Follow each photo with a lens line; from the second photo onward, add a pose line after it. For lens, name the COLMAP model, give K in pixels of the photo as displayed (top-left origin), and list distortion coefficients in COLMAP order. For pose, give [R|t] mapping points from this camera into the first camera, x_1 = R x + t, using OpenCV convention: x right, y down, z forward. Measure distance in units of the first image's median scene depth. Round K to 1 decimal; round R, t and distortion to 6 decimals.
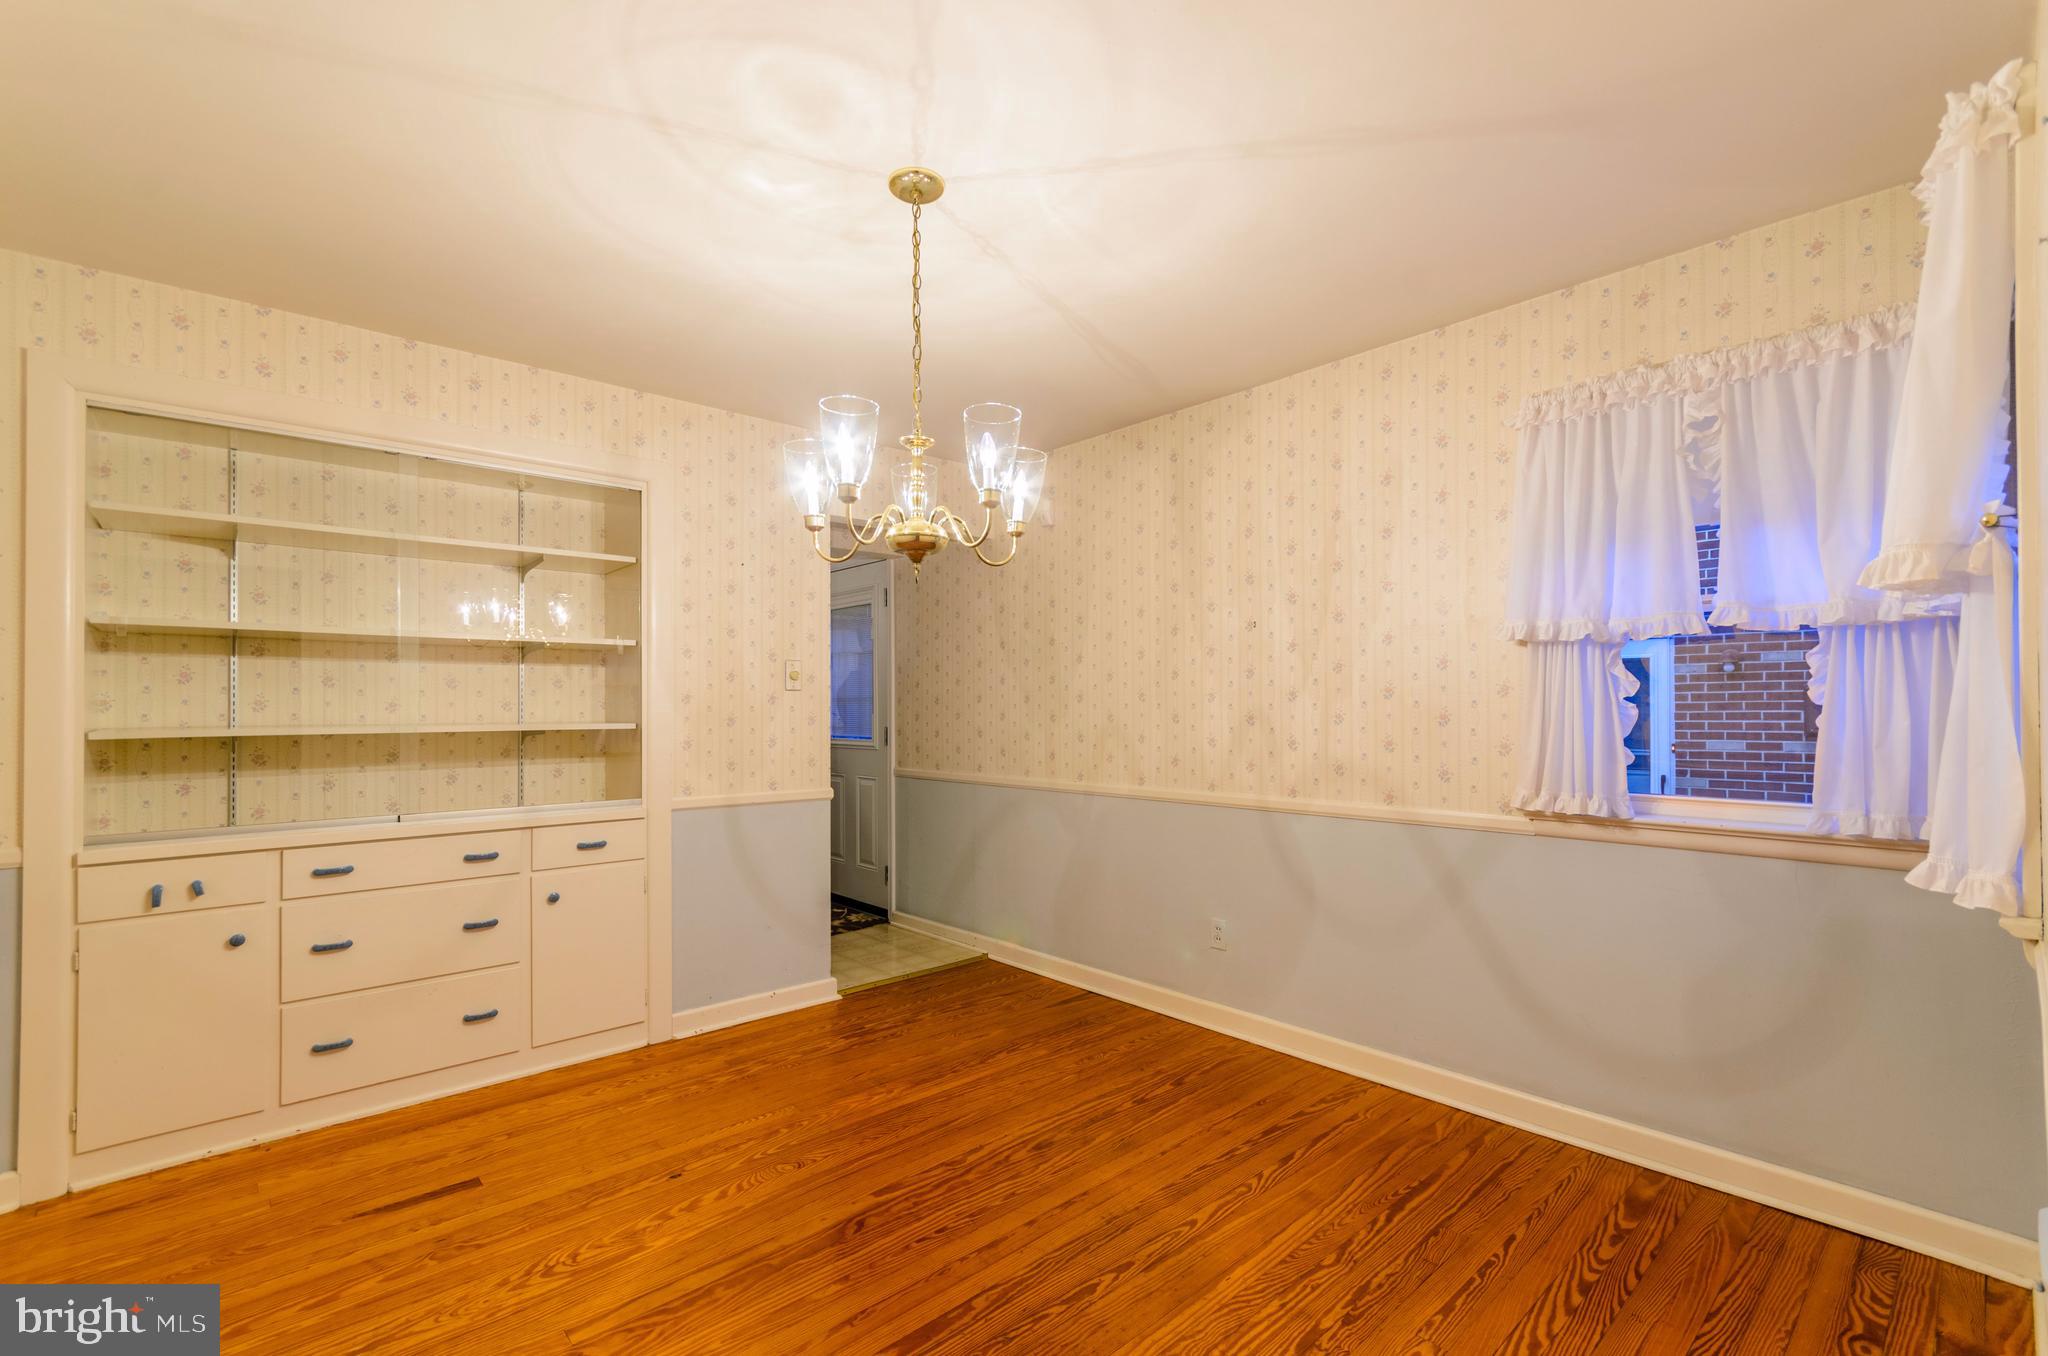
lens RADIAL K [[887.8, 0, 1022.8], [0, 887.8, 702.1], [0, 0, 1]] dist [0.001182, 0.006852]
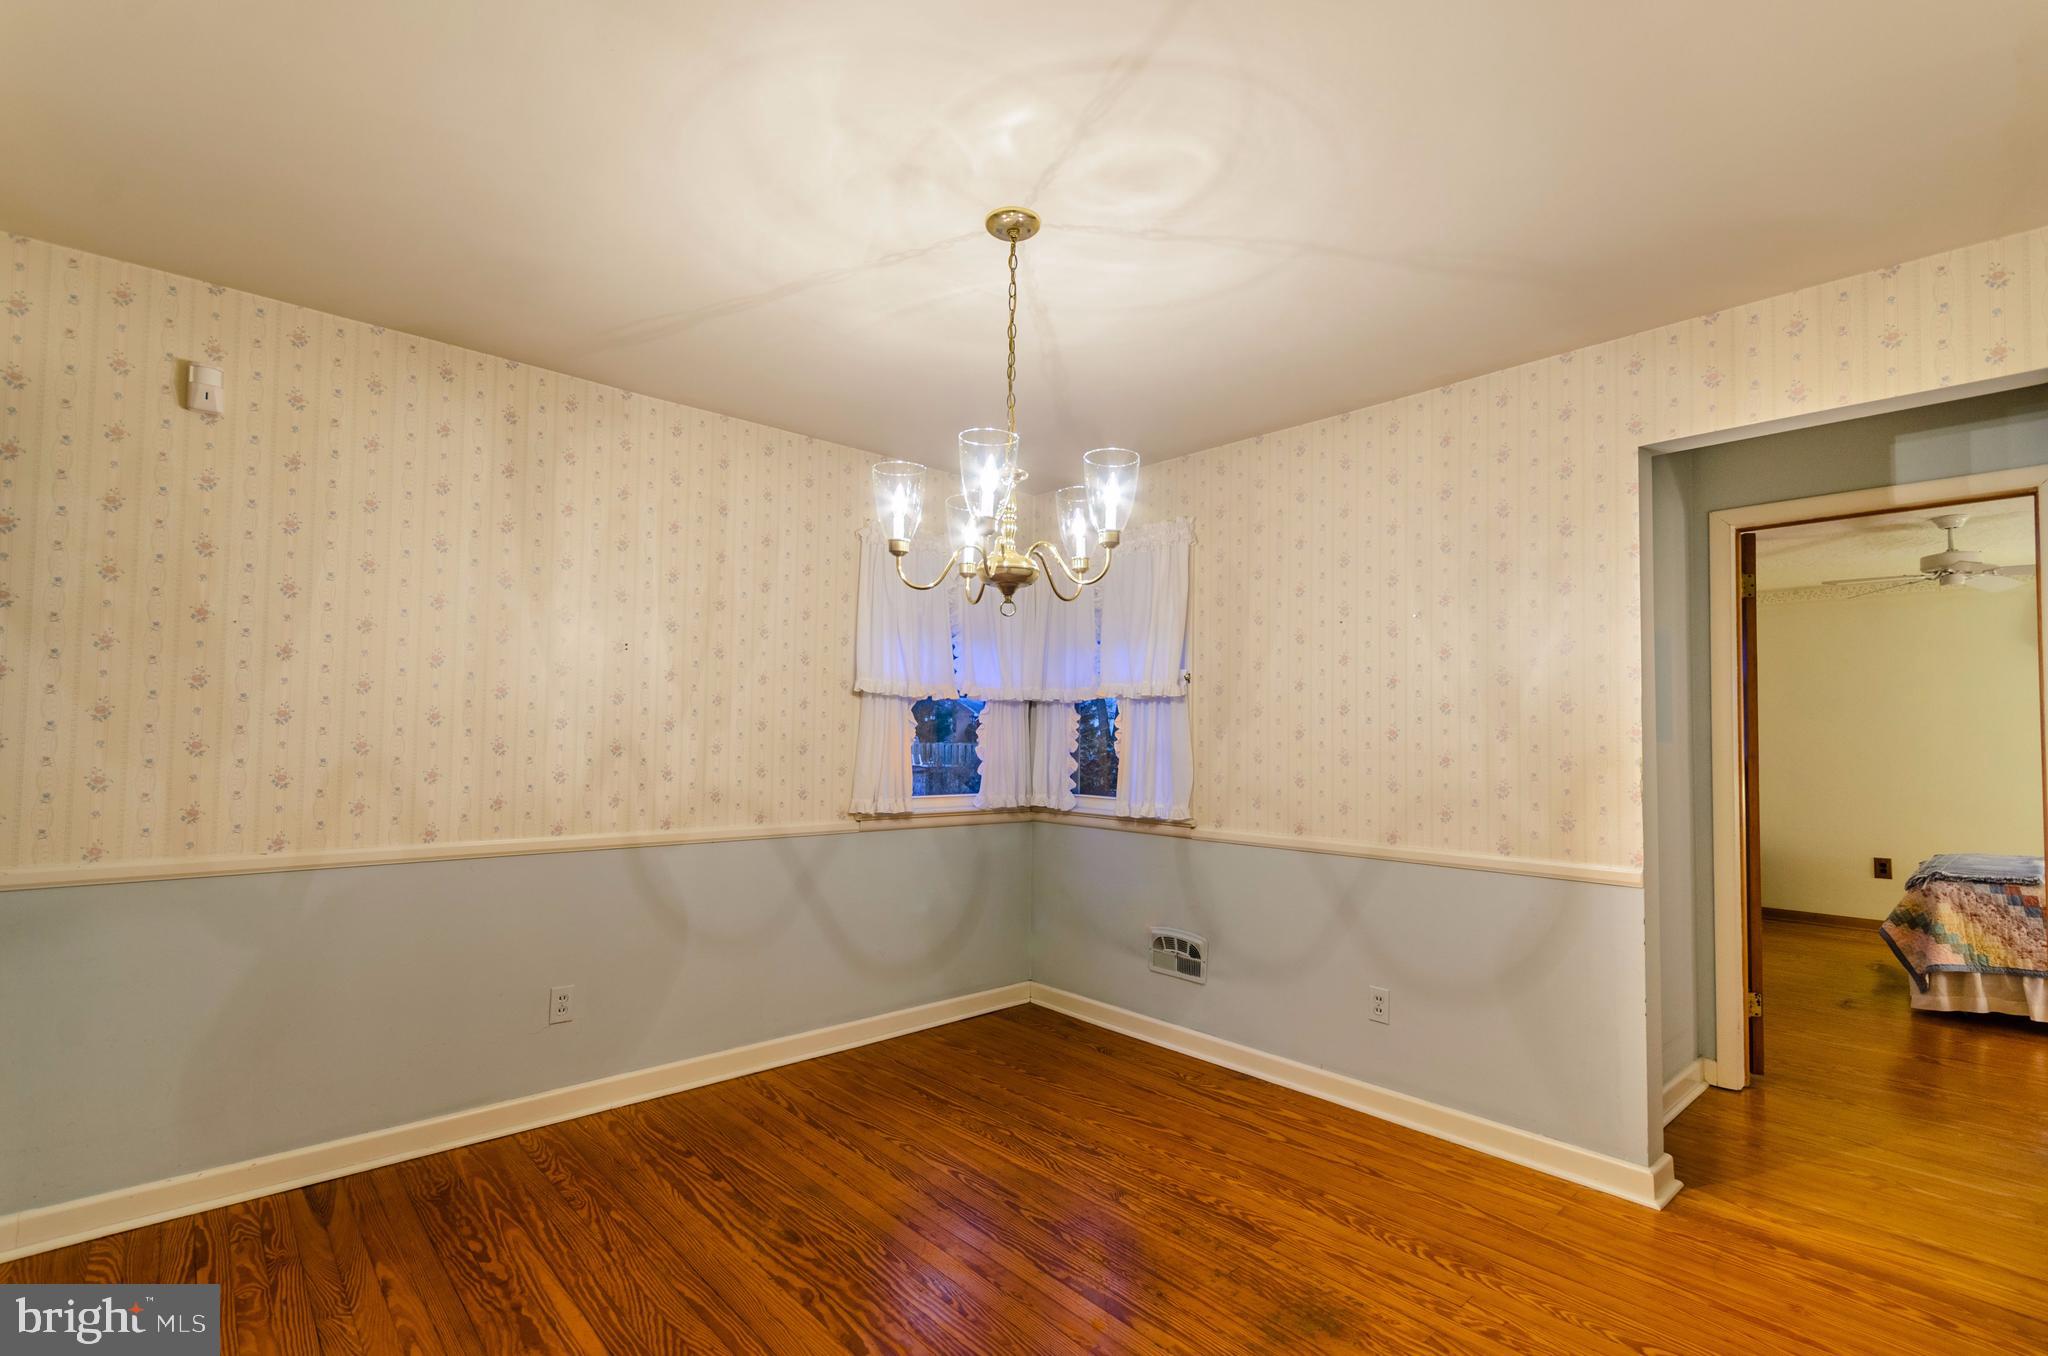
lens RADIAL K [[905.6, 0, 1022.0], [0, 905.6, 703.6], [0, 0, 1]] dist [0.004589, 0.000591]
pose [[0.008704, 0.044764, 0.998960, -0.757703], [-0.020076, 0.998804, -0.044582, 0.006054], [-0.999761, -0.019667, 0.009592, 0.653167]]
